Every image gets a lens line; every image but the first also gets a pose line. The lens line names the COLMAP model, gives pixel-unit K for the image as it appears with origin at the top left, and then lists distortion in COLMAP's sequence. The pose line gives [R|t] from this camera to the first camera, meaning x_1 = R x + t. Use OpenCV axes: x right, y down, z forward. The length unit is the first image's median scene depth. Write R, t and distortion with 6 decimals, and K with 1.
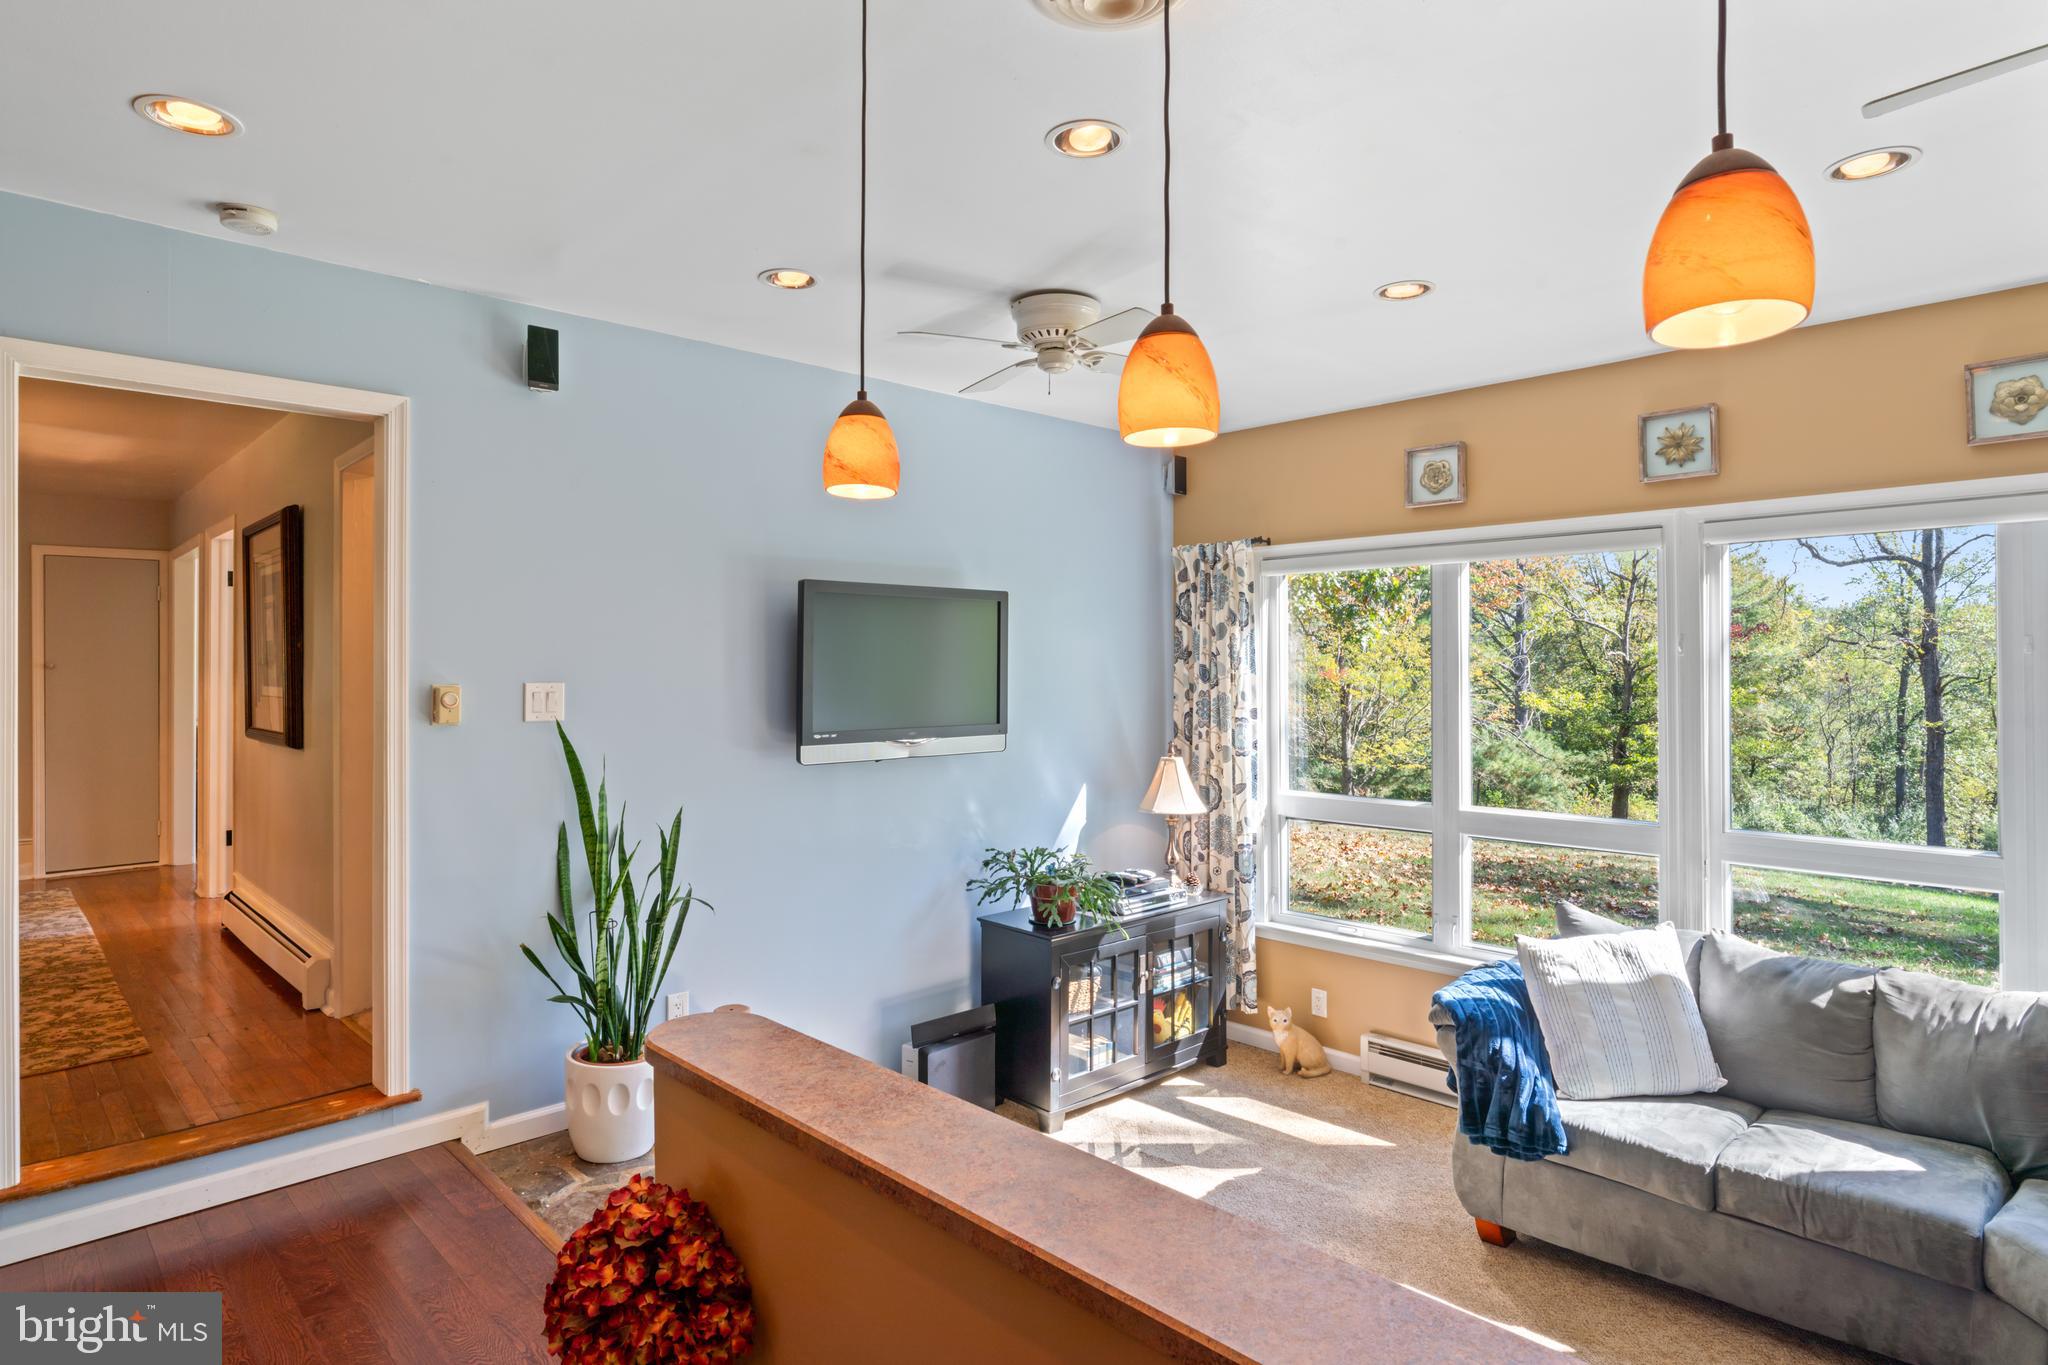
lens RADIAL K [[1108.5, 0, 1024.5], [0, 1108.5, 660.4], [0, 0, 1]] dist [-0.007248, 0.003398]
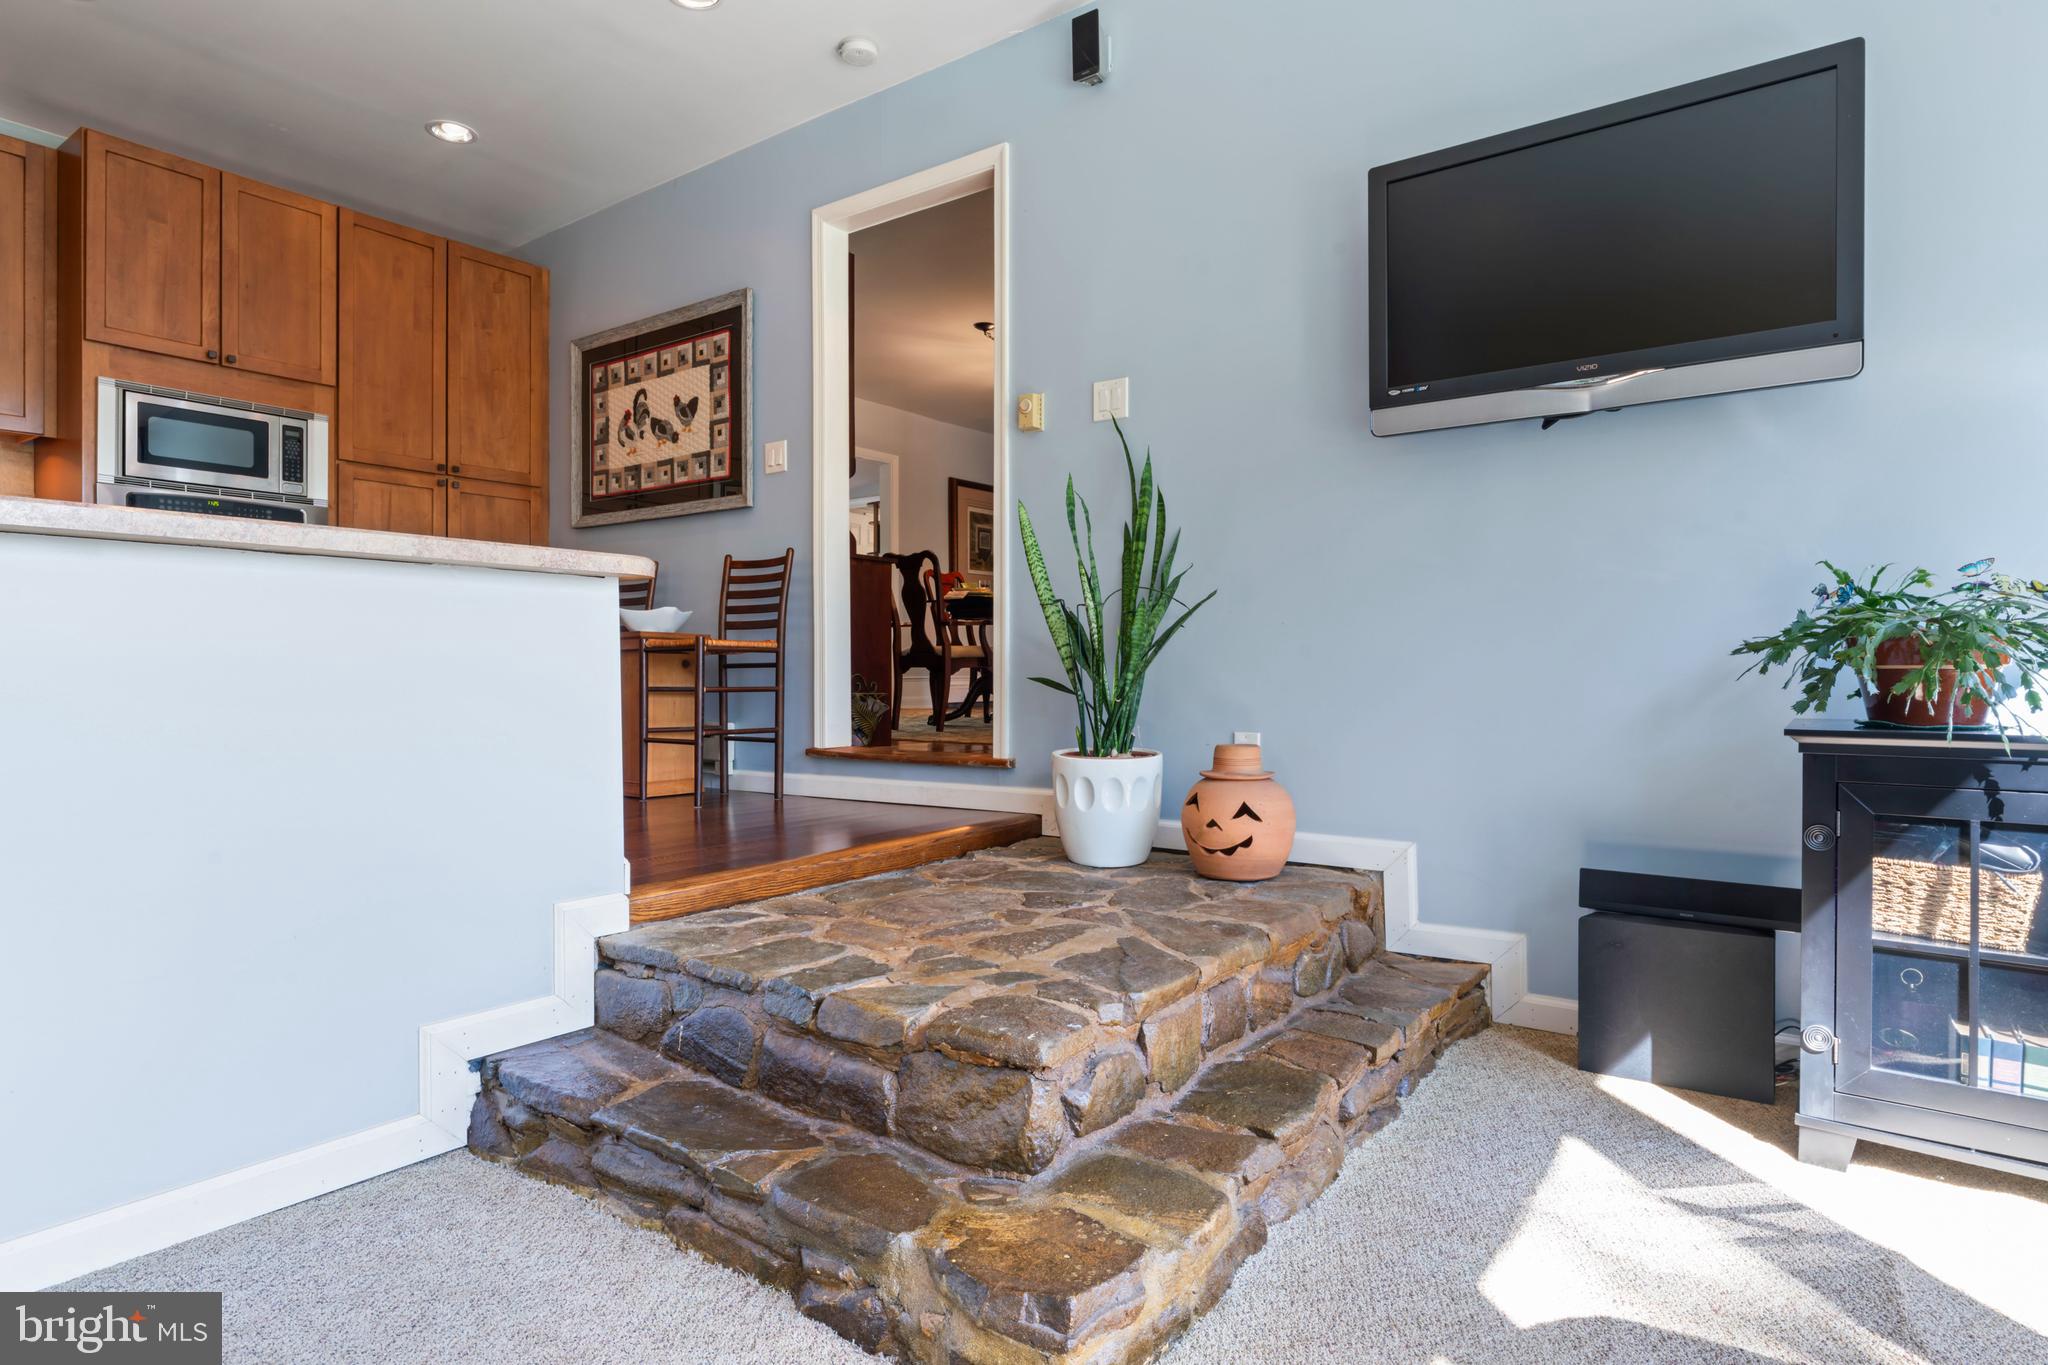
lens RADIAL K [[1108.5, 0, 1022.9], [0, 1108.5, 677.2], [0, 0, 1]] dist [-0.007248, 0.003398]
pose [[0.178780, 0.012328, -0.983812, 0.429779], [0.010430, 0.999842, 0.014424, 0.222345], [0.983834, -0.012840, 0.178623, 0.622005]]
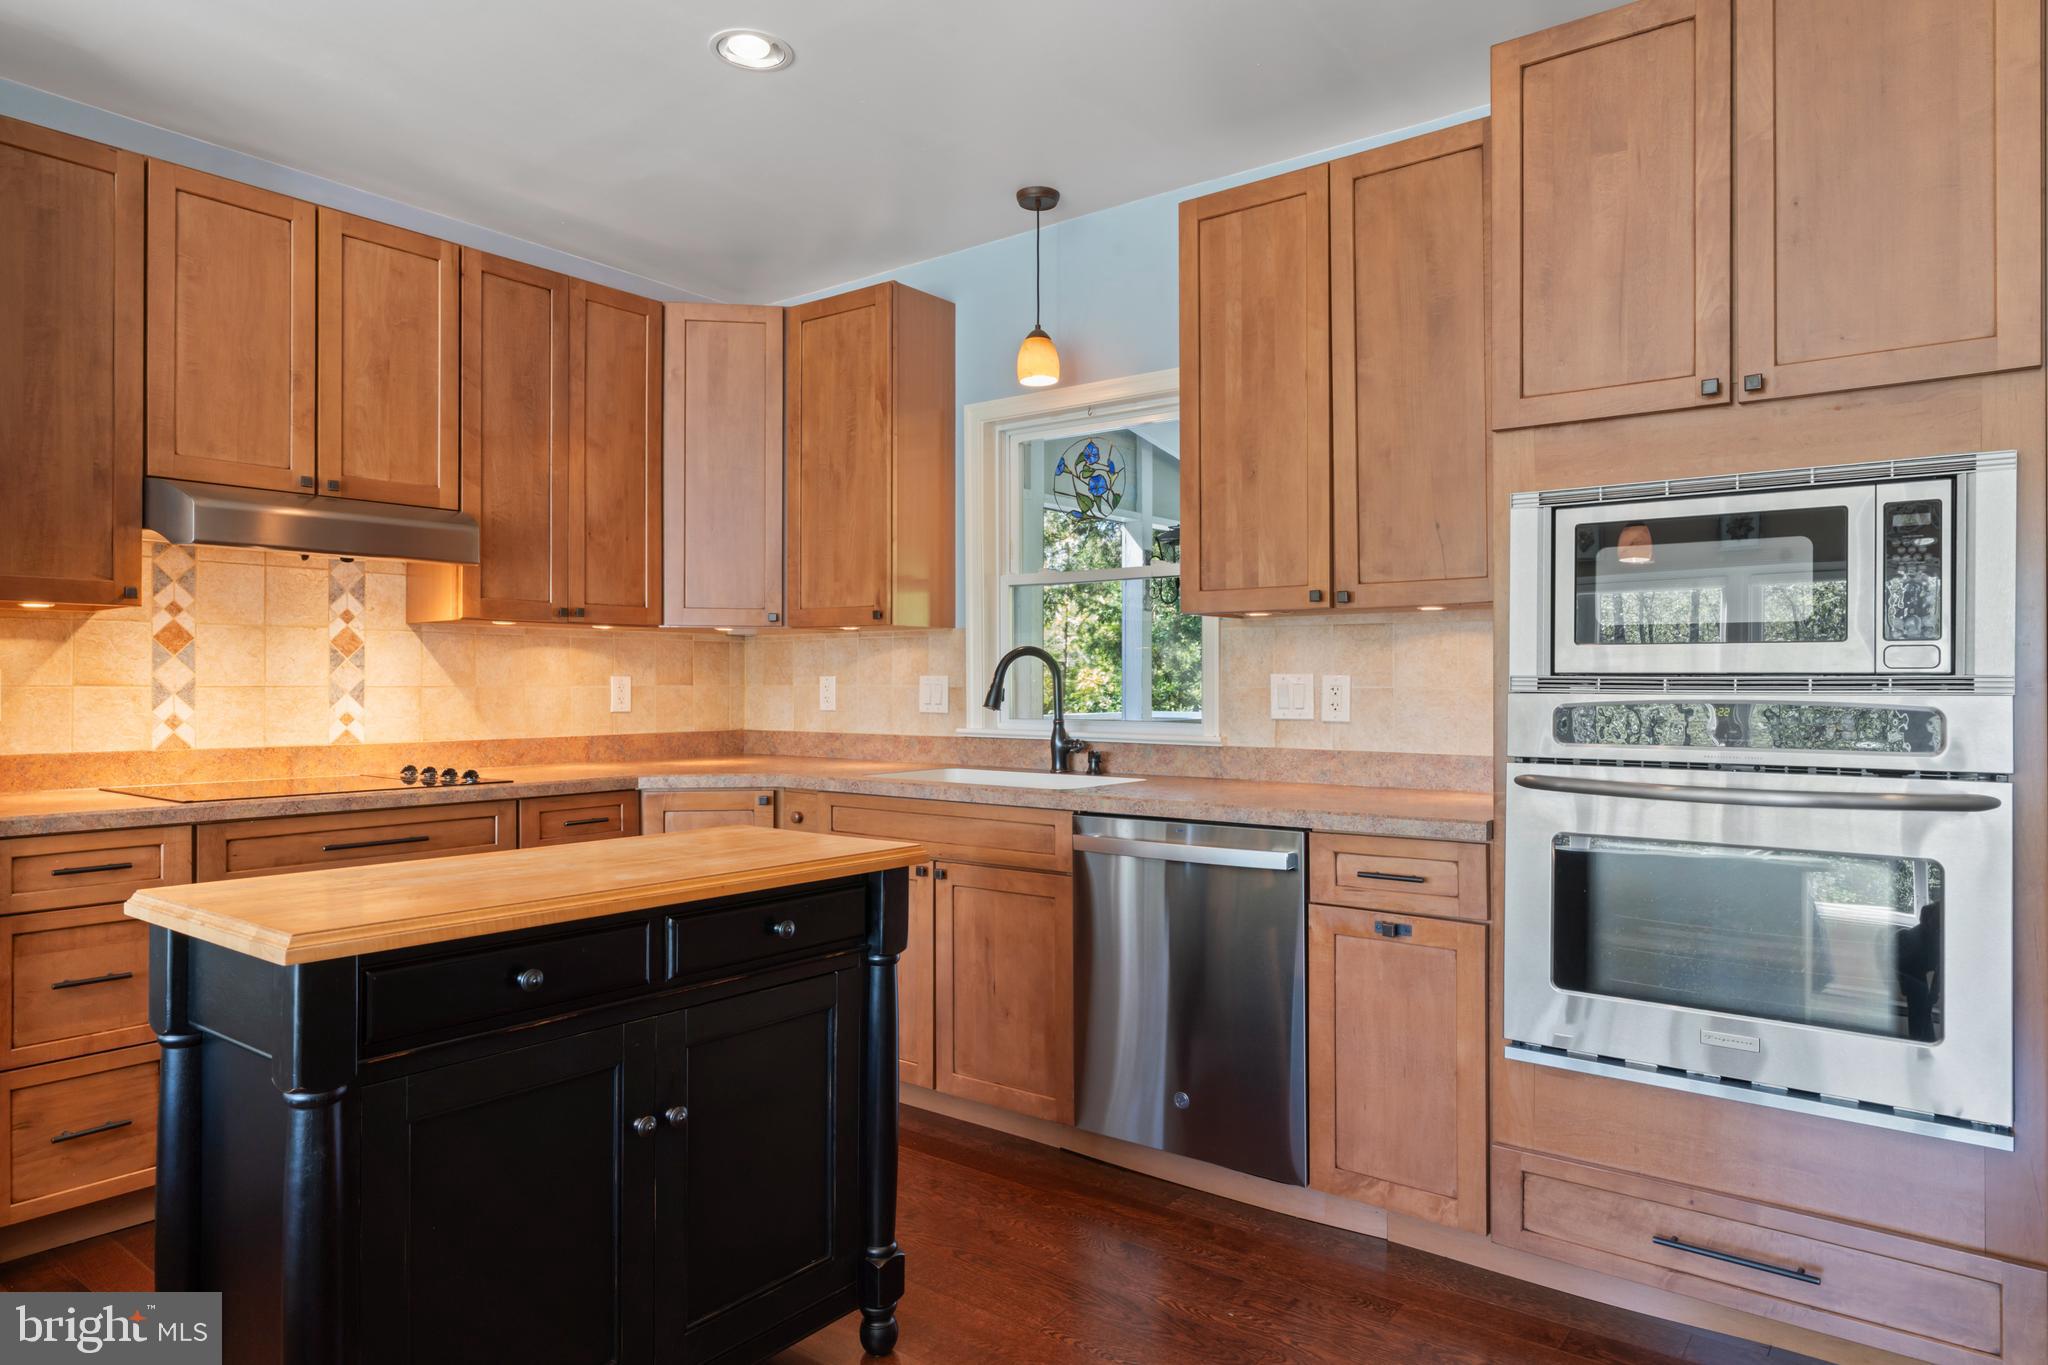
lens RADIAL K [[1245.8, 0, 1014.0], [0, 1245.8, 677.2], [0, 0, 1]] dist [0.000380, -0.001367]
pose [[-0.990273, -0.000928, -0.139134, -0.320052], [0.001501, 0.999848, -0.017354, 0.068039], [0.139129, -0.017394, -0.990121, 0.550446]]
